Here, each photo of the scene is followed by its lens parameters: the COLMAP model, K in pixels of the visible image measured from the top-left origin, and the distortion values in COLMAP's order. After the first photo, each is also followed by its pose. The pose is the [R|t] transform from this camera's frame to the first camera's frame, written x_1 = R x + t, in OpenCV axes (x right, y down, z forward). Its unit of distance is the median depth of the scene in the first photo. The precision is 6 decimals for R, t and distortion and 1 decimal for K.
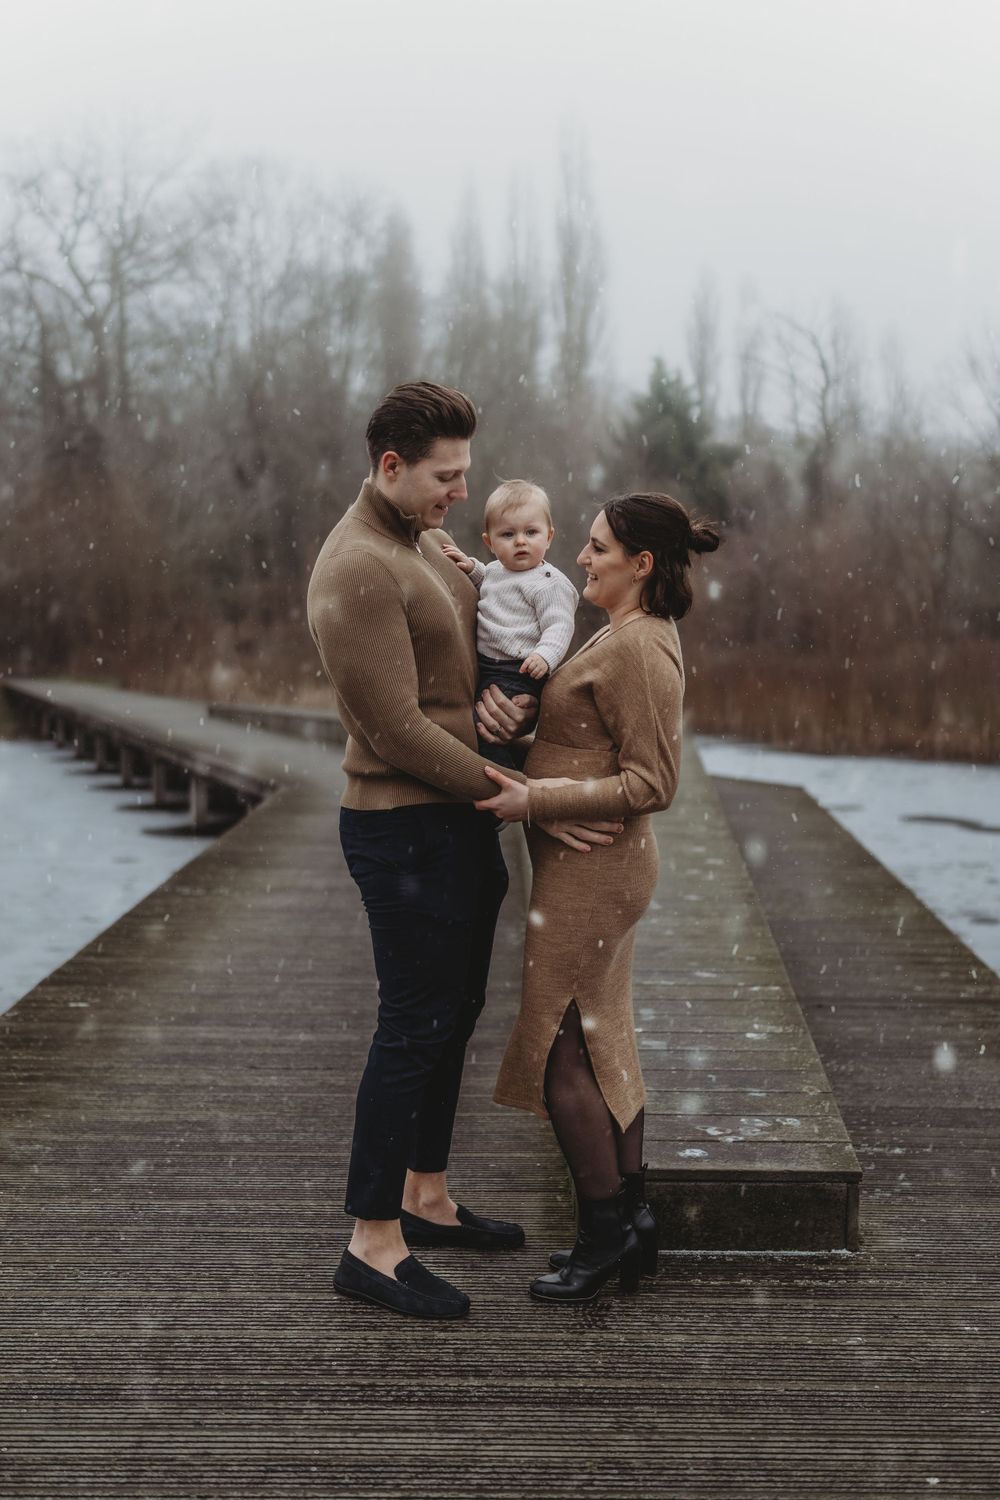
lens RADIAL K [[1926.6, 0, 469.7], [0, 1926.6, 790.5], [0, 0, 1]] dist [-0.012127, -0.010275]
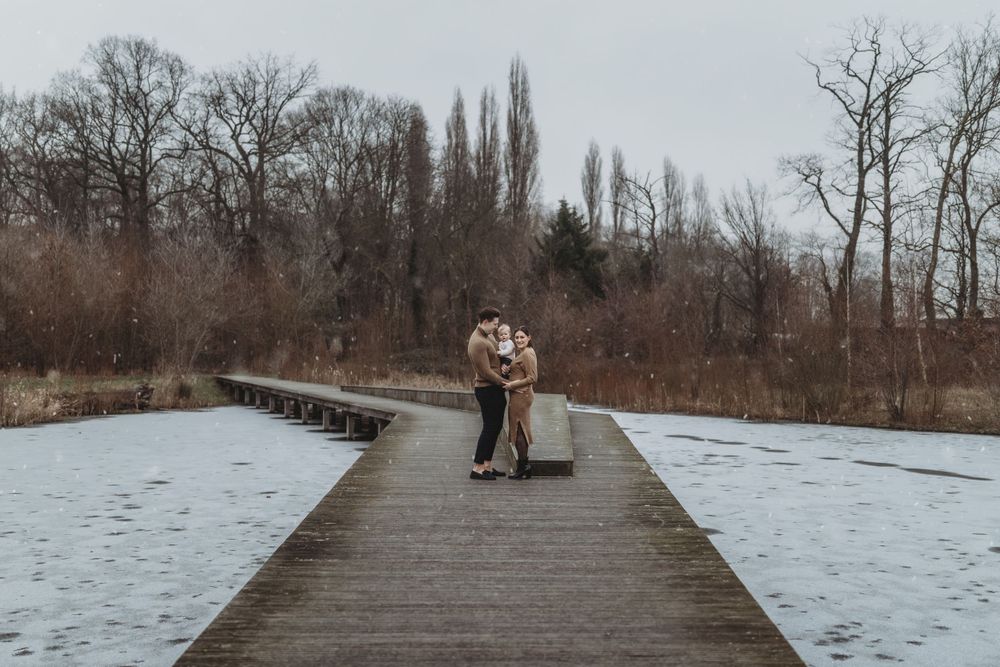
lens RADIAL K [[1203.1, 0, 502.0], [0, 1203.1, 357.8], [0, 0, 1]] dist [0.003870, -0.006671]
pose [[0.999143, 0.004522, 0.041134, -0.052376], [-0.001428, 0.997186, -0.074947, 0.072164], [-0.041357, 0.074824, 0.996339, -0.955198]]
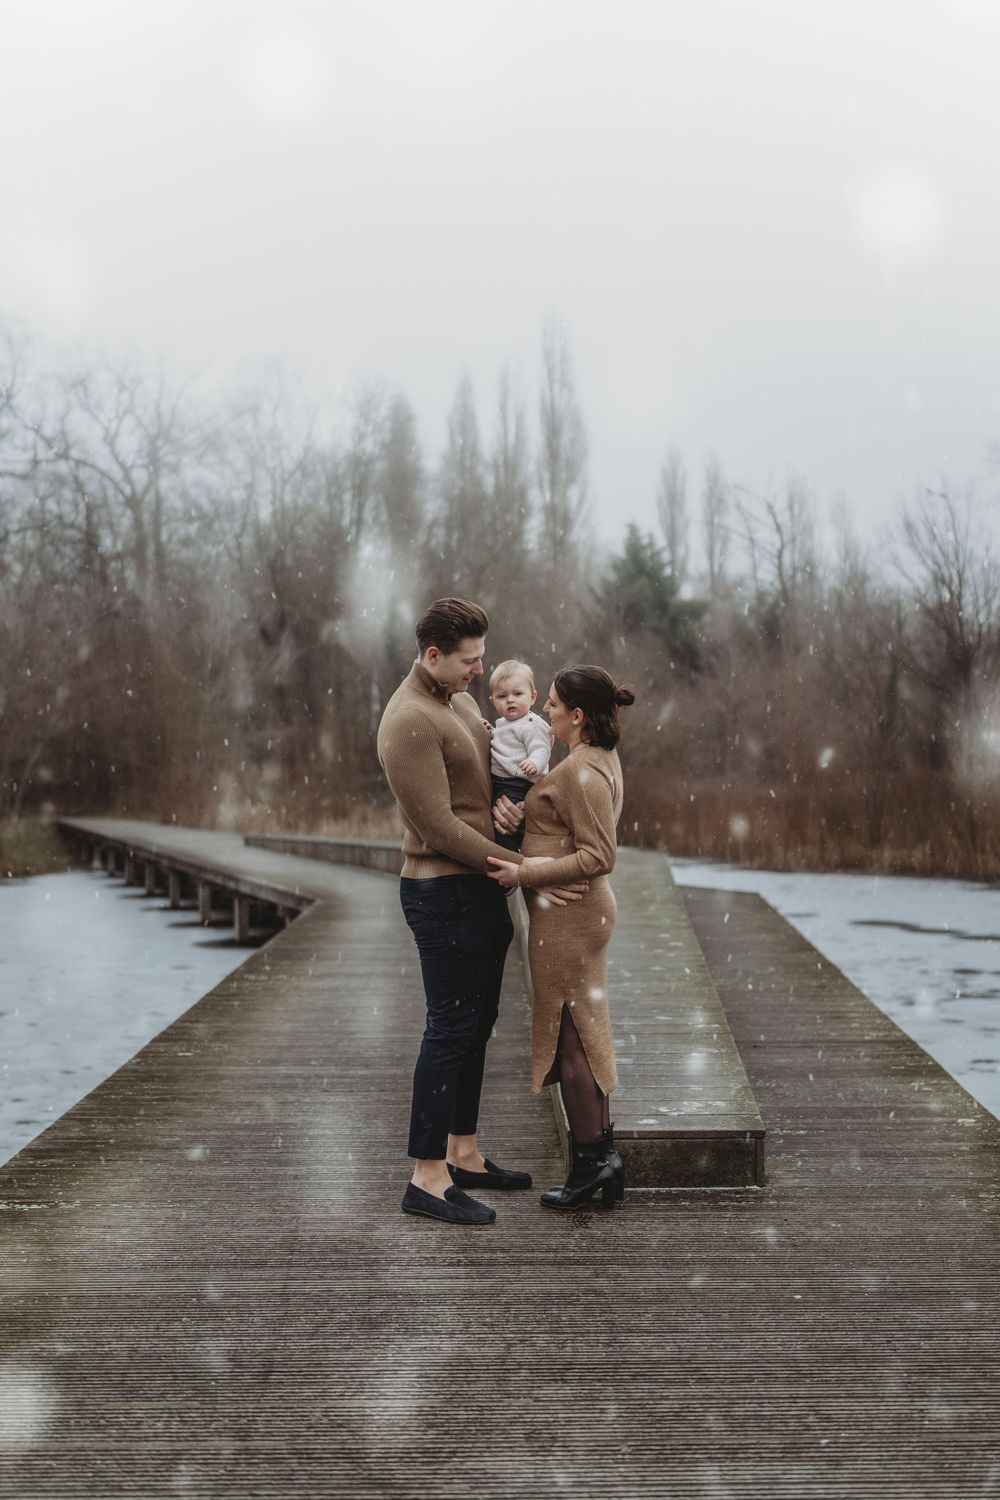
lens RADIAL K [[1770.2, 0, 465.2], [0, 1770.2, 690.5], [0, 0, 1]] dist [0.005640, -0.007478]
pose [[0.999872, -0.015923, -0.001325, -0.005946], [0.015627, 0.991824, -0.126653, 0.015735], [0.003331, 0.126616, 0.991946, -0.155253]]
